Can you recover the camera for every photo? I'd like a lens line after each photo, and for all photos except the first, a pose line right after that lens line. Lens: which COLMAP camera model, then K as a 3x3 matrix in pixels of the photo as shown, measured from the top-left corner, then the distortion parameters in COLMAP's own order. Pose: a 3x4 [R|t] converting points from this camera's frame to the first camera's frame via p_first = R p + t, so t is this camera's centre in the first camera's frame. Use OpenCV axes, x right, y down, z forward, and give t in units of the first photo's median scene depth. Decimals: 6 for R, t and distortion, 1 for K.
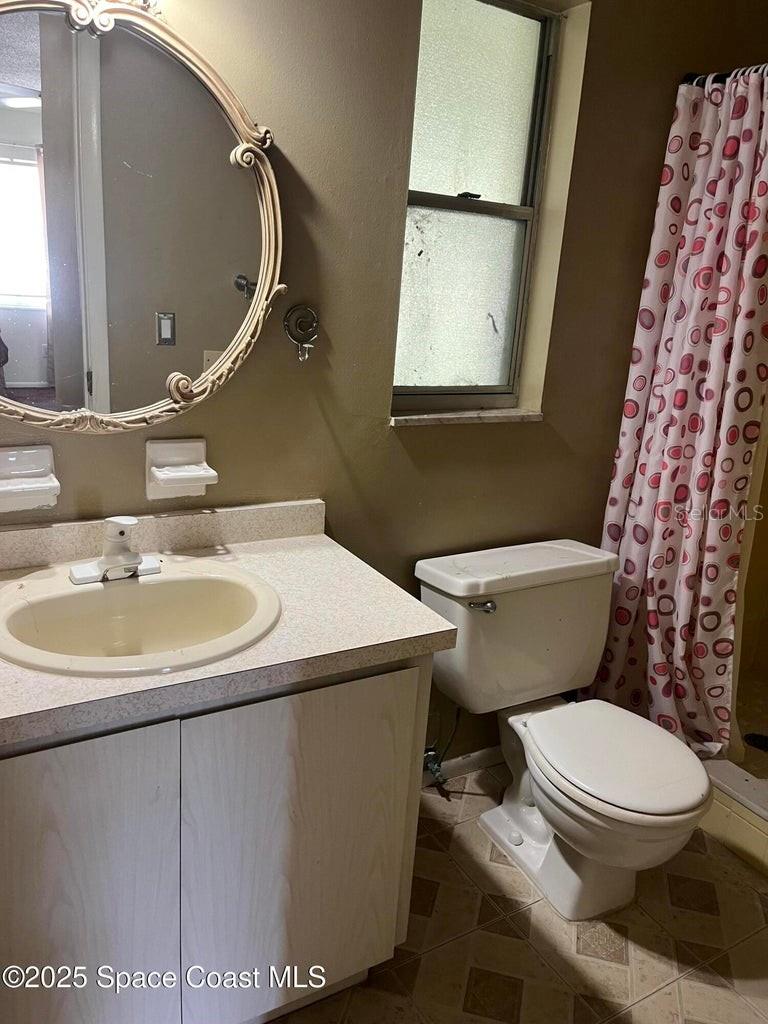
lens RADIAL K [[783.3, 0, 384.0], [0, 783.3, 512.0], [0, 0, 1]] dist [0.004618, 0.003735]
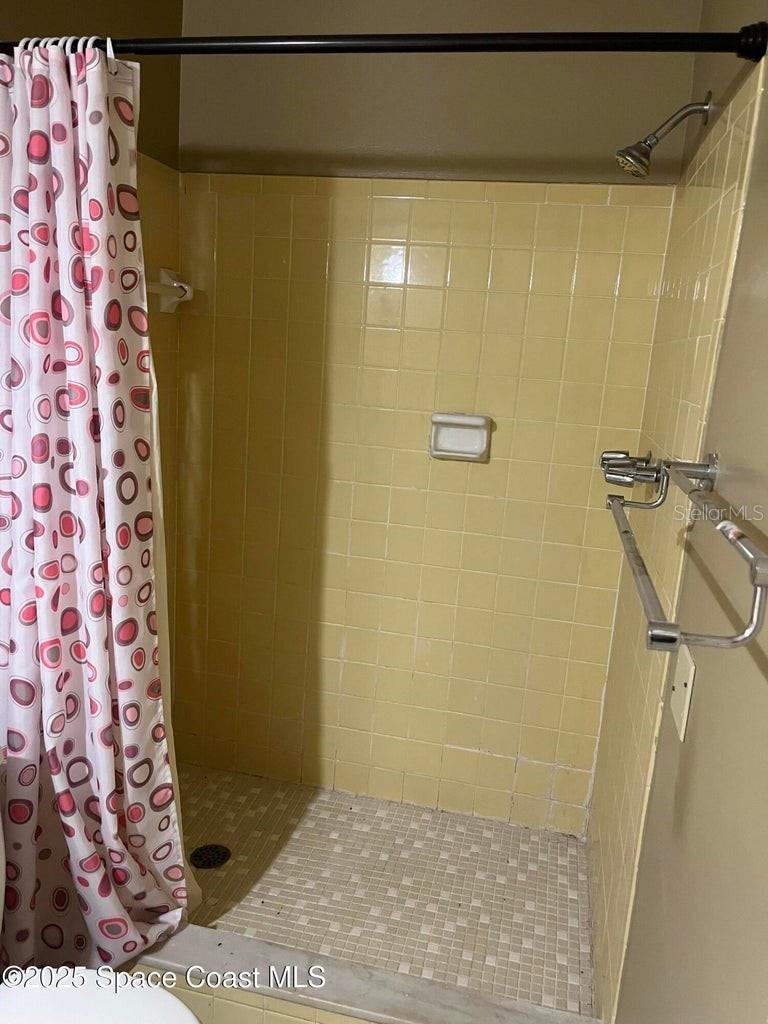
lens RADIAL K [[765.0, 0, 385.7], [0, 765.0, 527.0], [0, 0, 1]] dist [0.094032, -0.108804]
pose [[0.684802, -0.176264, 0.707091, 0.088484], [0.182934, 0.980817, 0.067331, -0.107096], [-0.705394, 0.083242, 0.703910, 0.284850]]
